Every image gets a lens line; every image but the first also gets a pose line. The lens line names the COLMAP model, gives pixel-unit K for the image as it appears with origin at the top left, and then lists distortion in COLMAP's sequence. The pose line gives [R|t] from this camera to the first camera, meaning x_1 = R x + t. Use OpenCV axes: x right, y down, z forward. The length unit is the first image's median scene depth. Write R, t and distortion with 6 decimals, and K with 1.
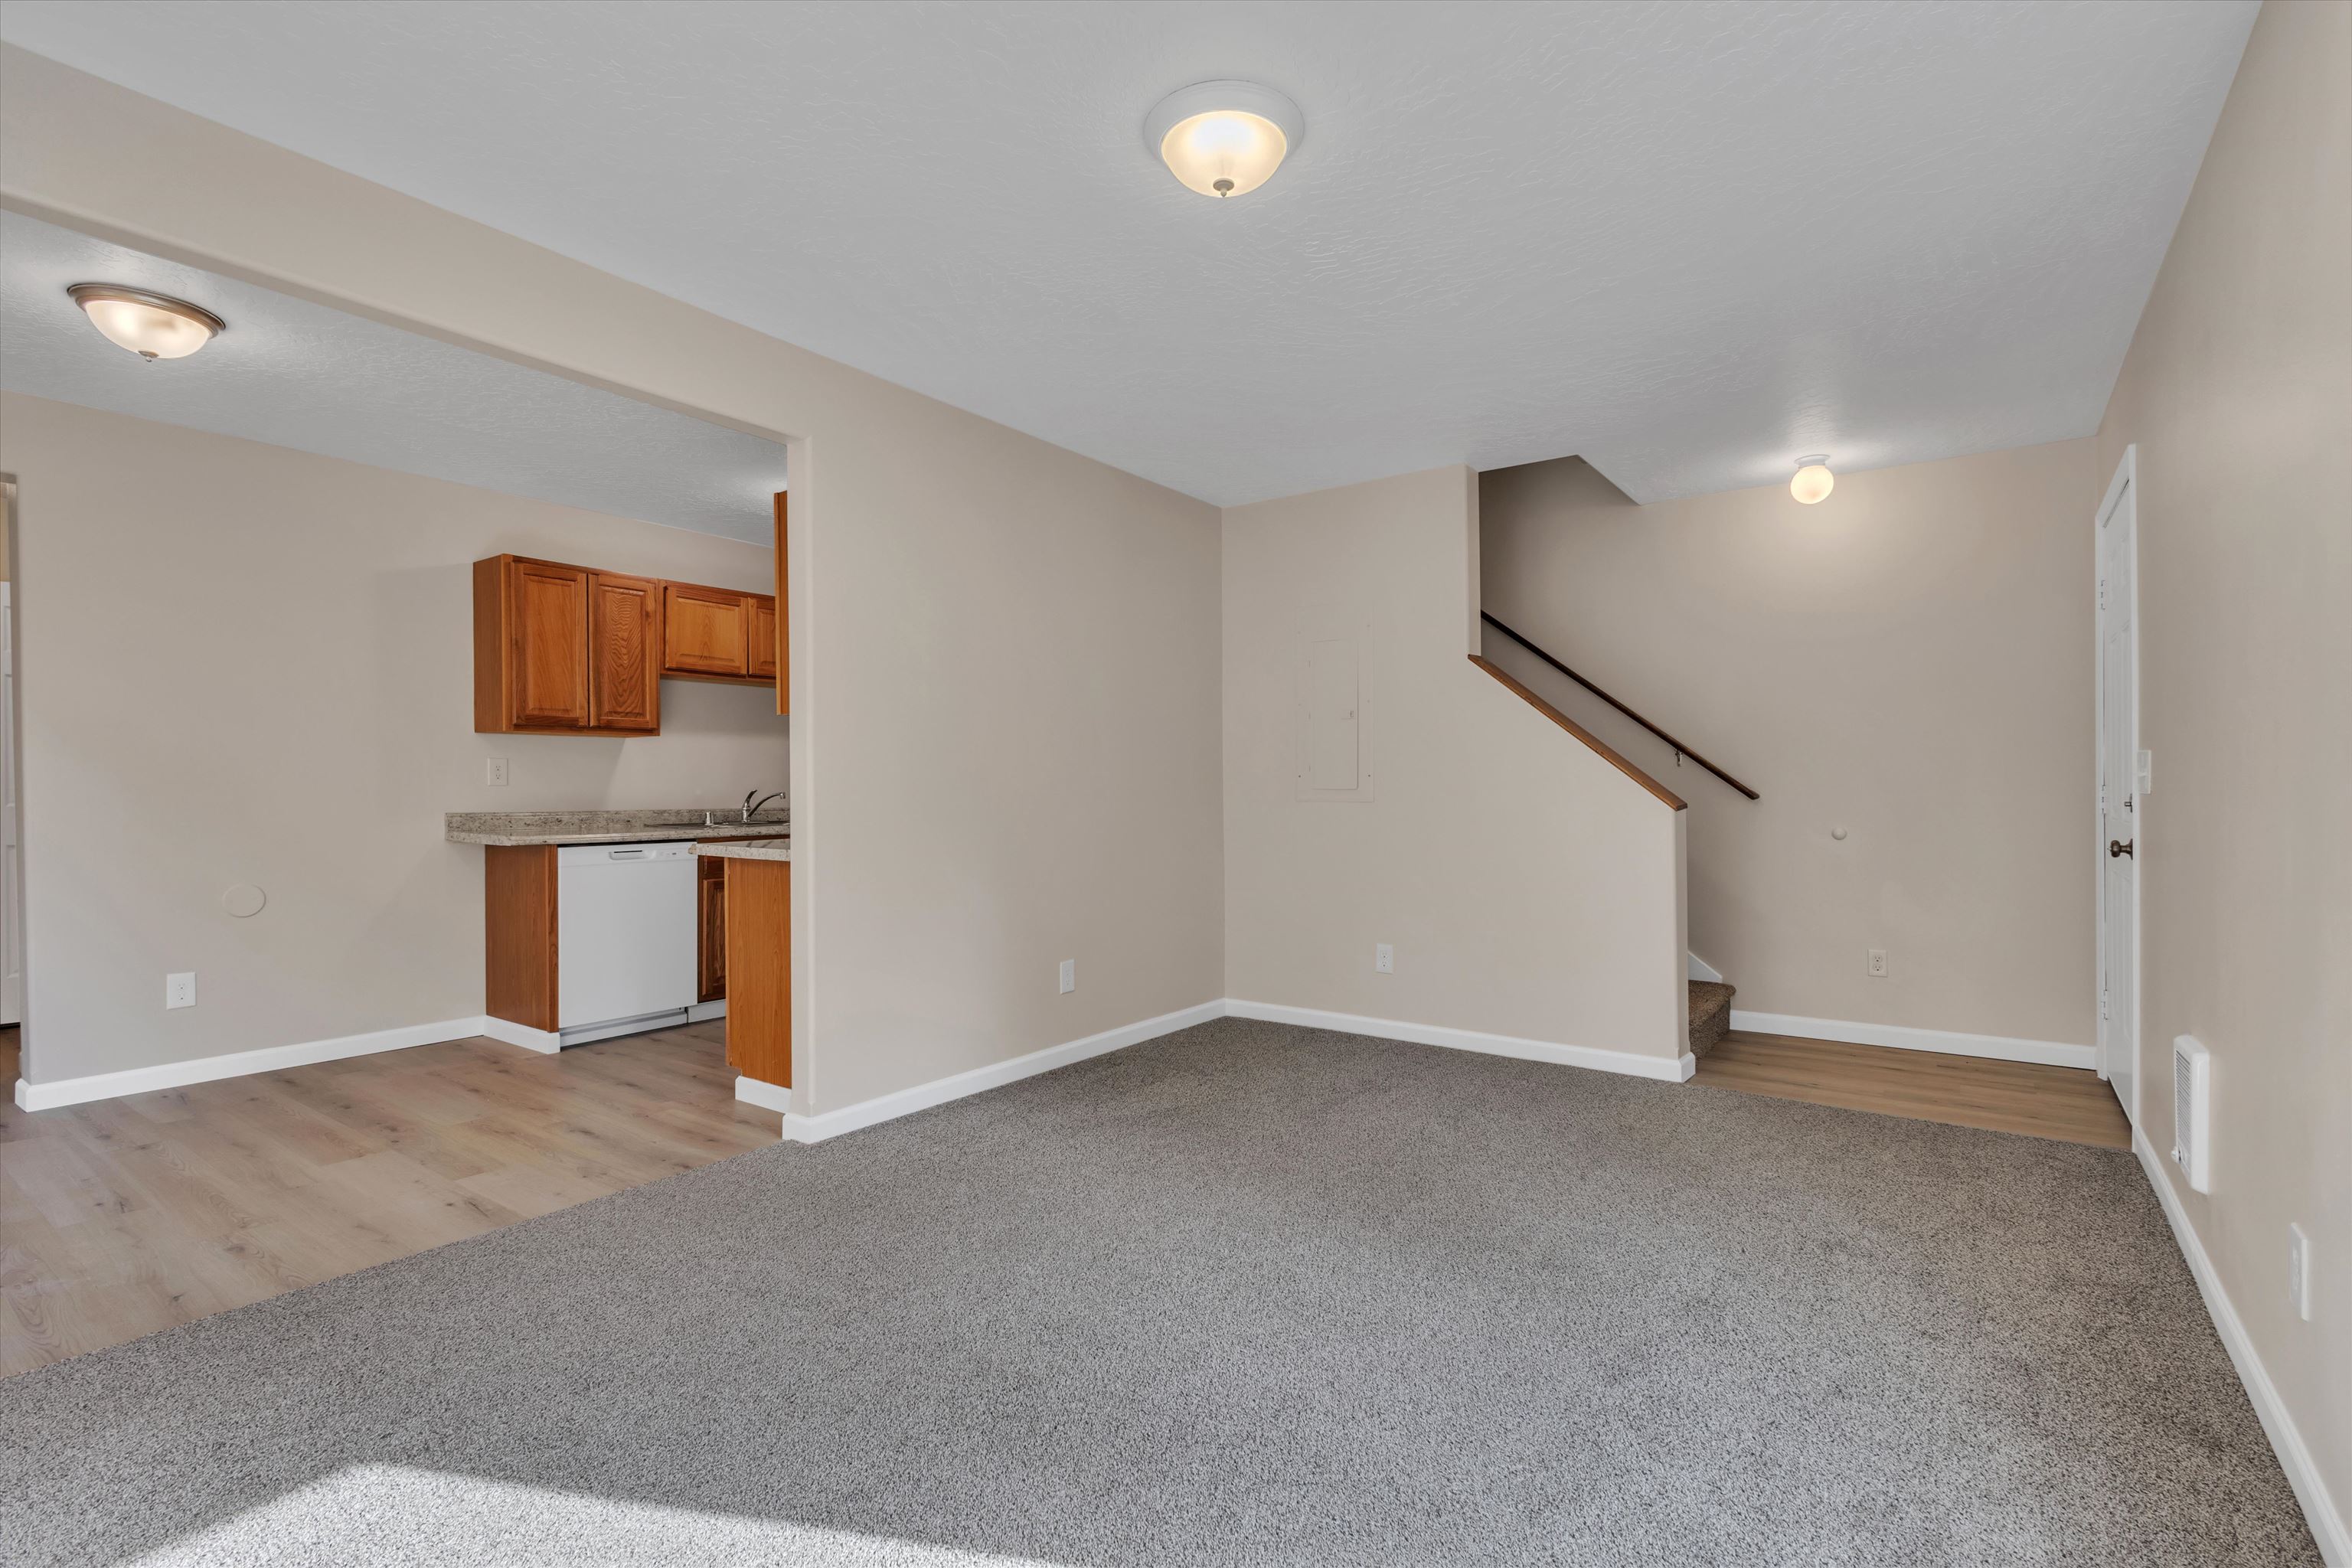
lens RADIAL K [[1082.3, 0, 1180.4], [0, 1082.3, 784.8], [0, 0, 1]] dist [0.000253, 0.000013]
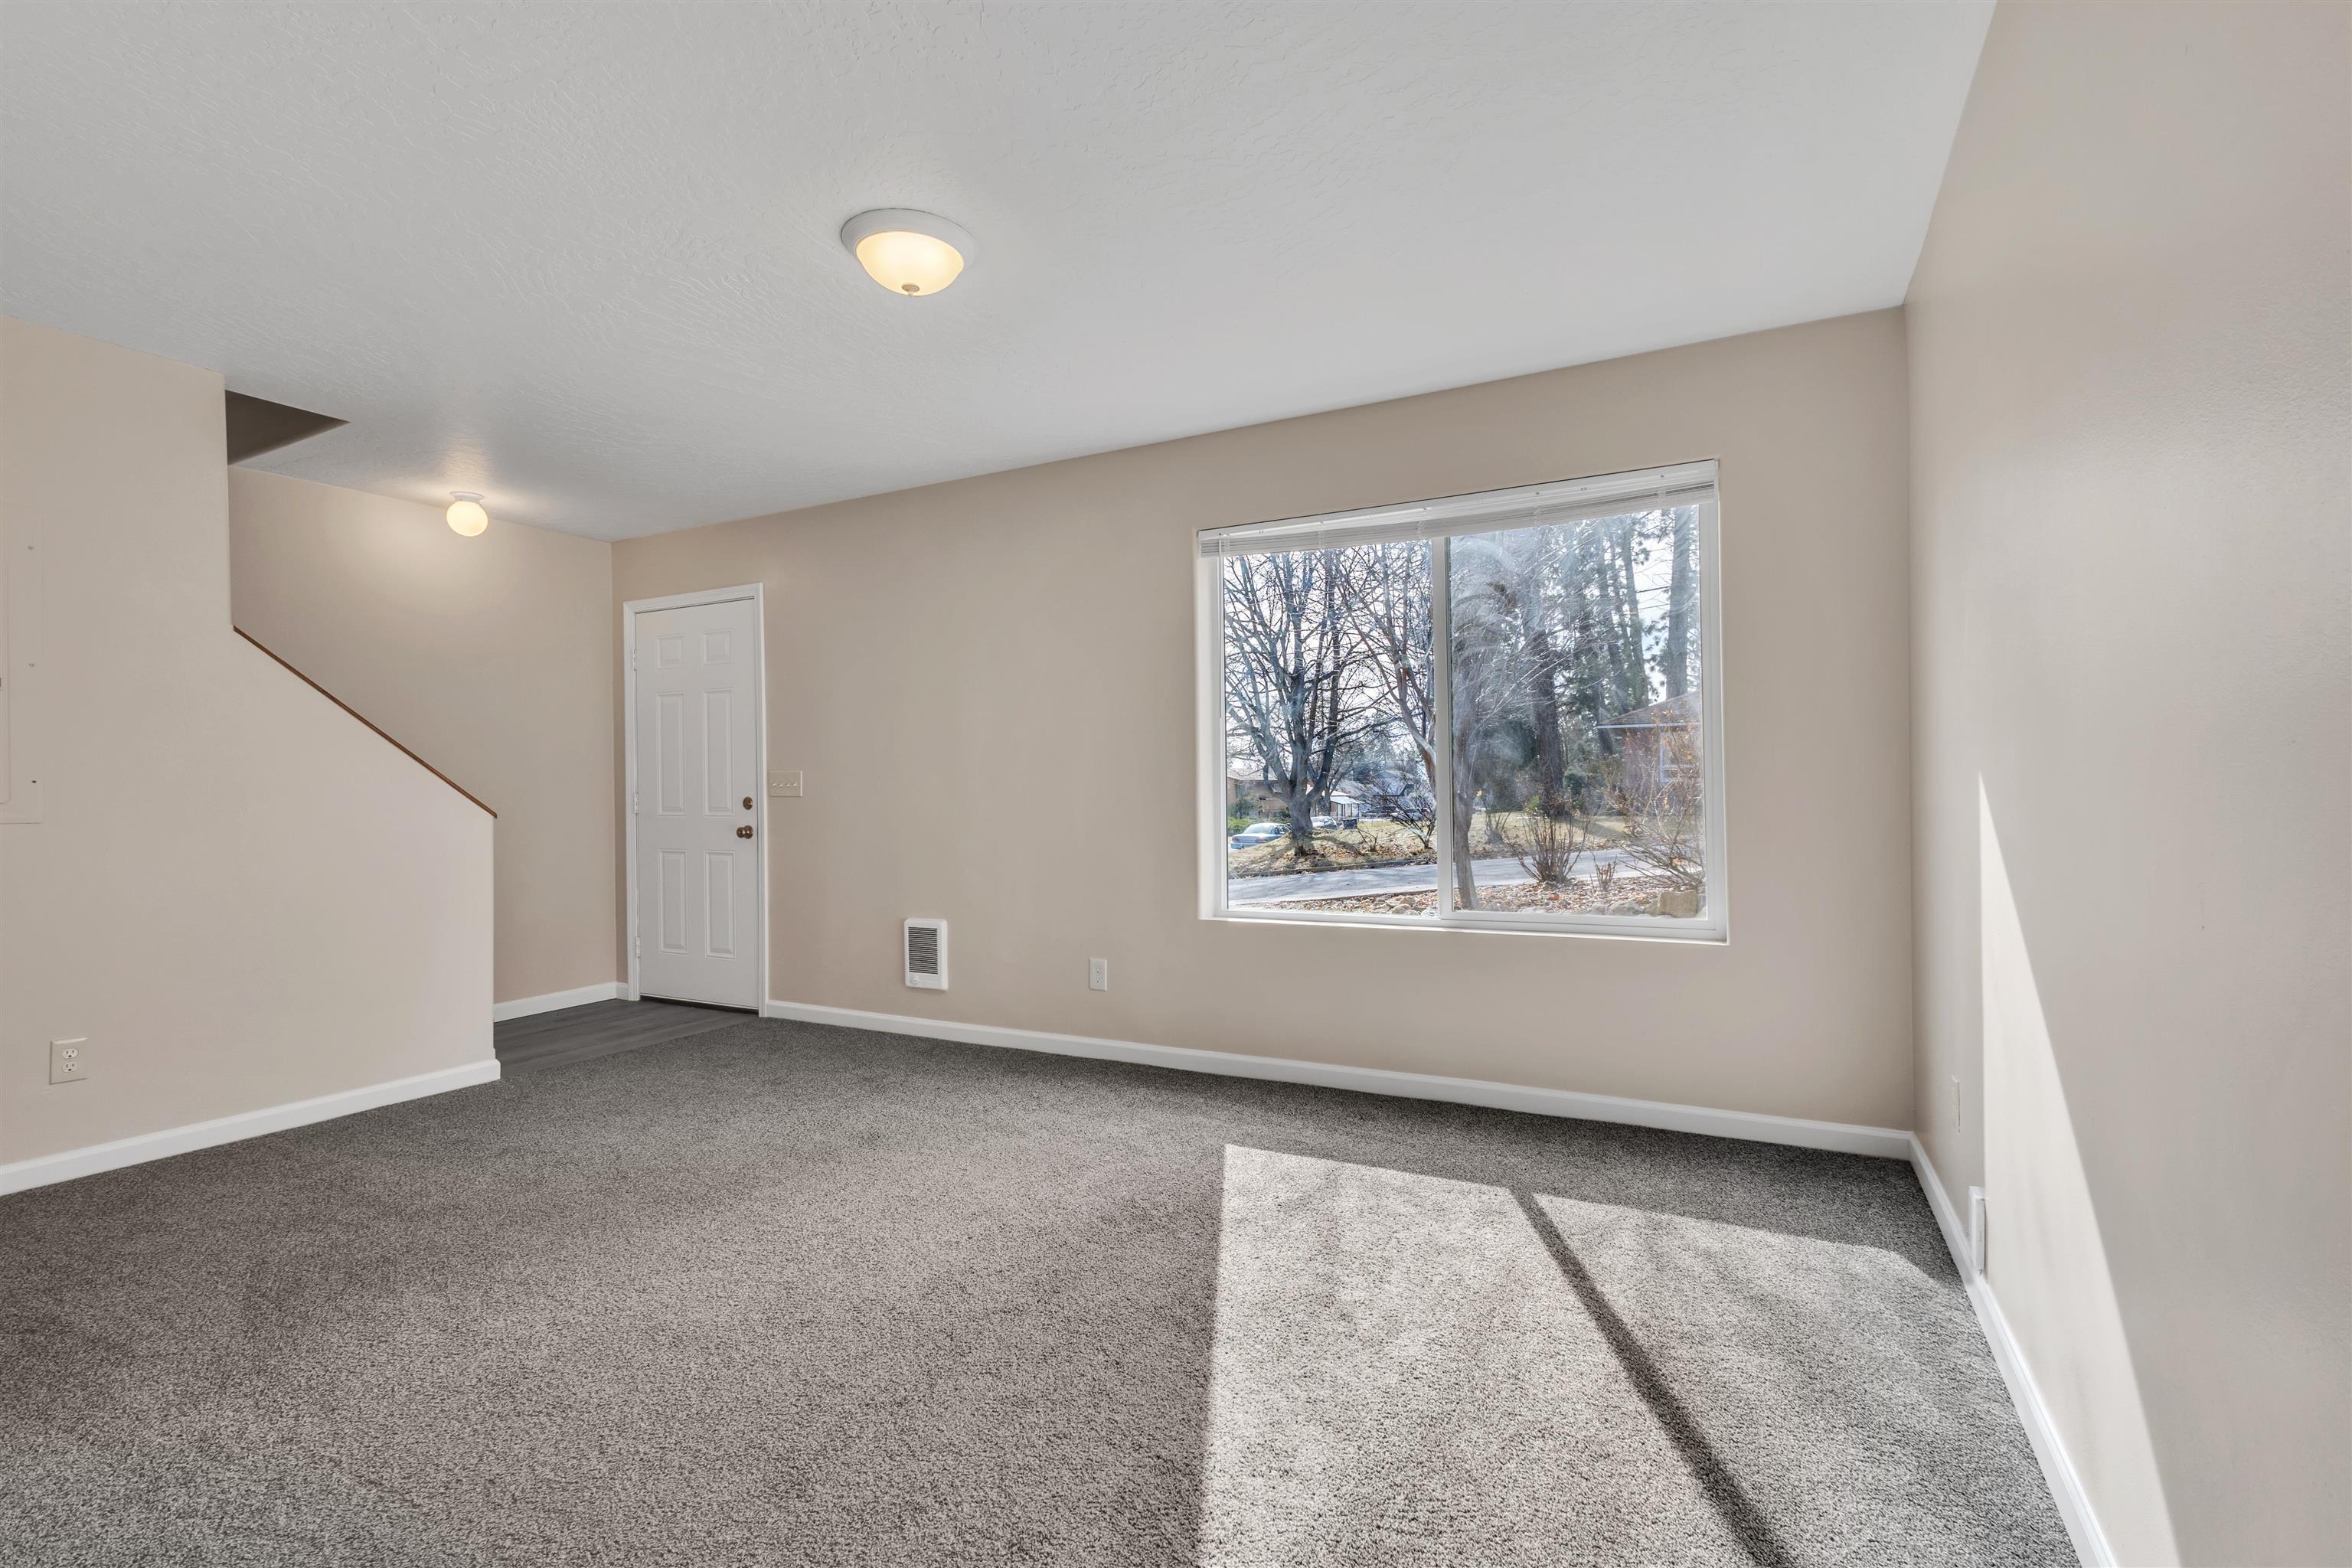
lens RADIAL K [[1082.3, 0, 1178.8], [0, 1082.3, 785.7], [0, 0, 1]] dist [0.000253, 0.000013]
pose [[-0.134121, 0.006230, 0.990945, -0.597617], [0.007608, 0.999957, -0.005257, 0.002667], [-0.990936, 0.006834, -0.134162, 0.444579]]
